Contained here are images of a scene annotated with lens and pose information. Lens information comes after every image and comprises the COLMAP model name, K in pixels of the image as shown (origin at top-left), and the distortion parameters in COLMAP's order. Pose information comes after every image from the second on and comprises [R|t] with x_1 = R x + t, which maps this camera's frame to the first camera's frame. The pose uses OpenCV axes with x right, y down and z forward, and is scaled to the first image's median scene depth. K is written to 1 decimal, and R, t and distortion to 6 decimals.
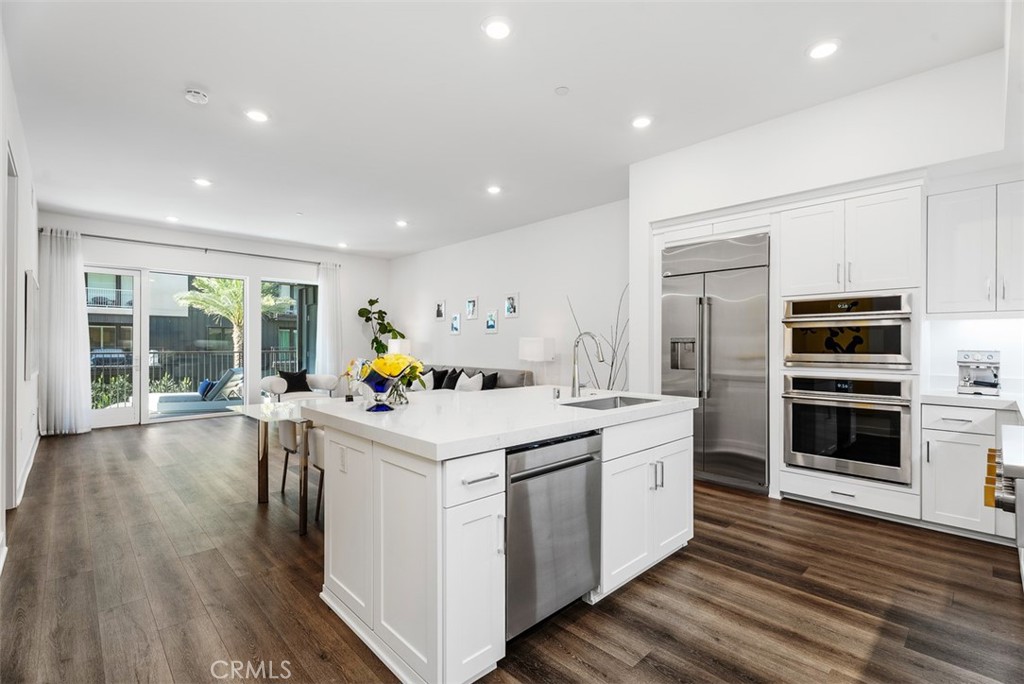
lens RADIAL K [[458.9, 0, 509.8], [0, 458.9, 341.6], [0, 0, 1]] dist [0.014989, -0.000220]
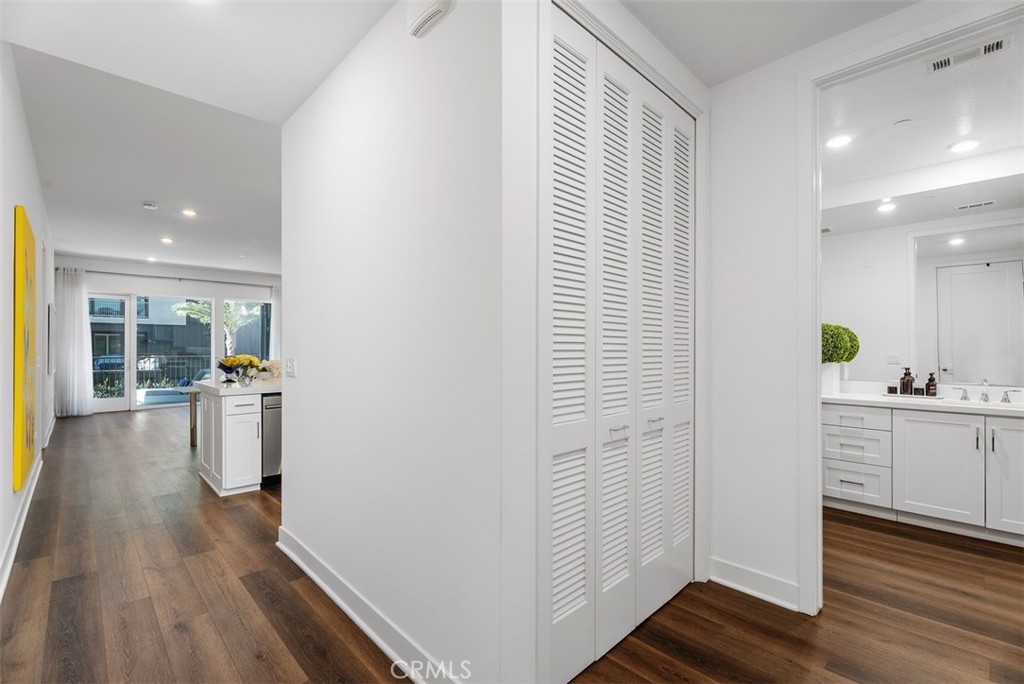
lens RADIAL K [[458.9, 0, 513.1], [0, 458.9, 347.6], [0, 0, 1]] dist [0.014989, -0.000220]
pose [[0.999977, -0.001108, -0.006669, 0.304172], [0.001108, 0.999999, -0.000023, -0.000948], [0.006669, 0.000016, 0.999978, -0.317033]]
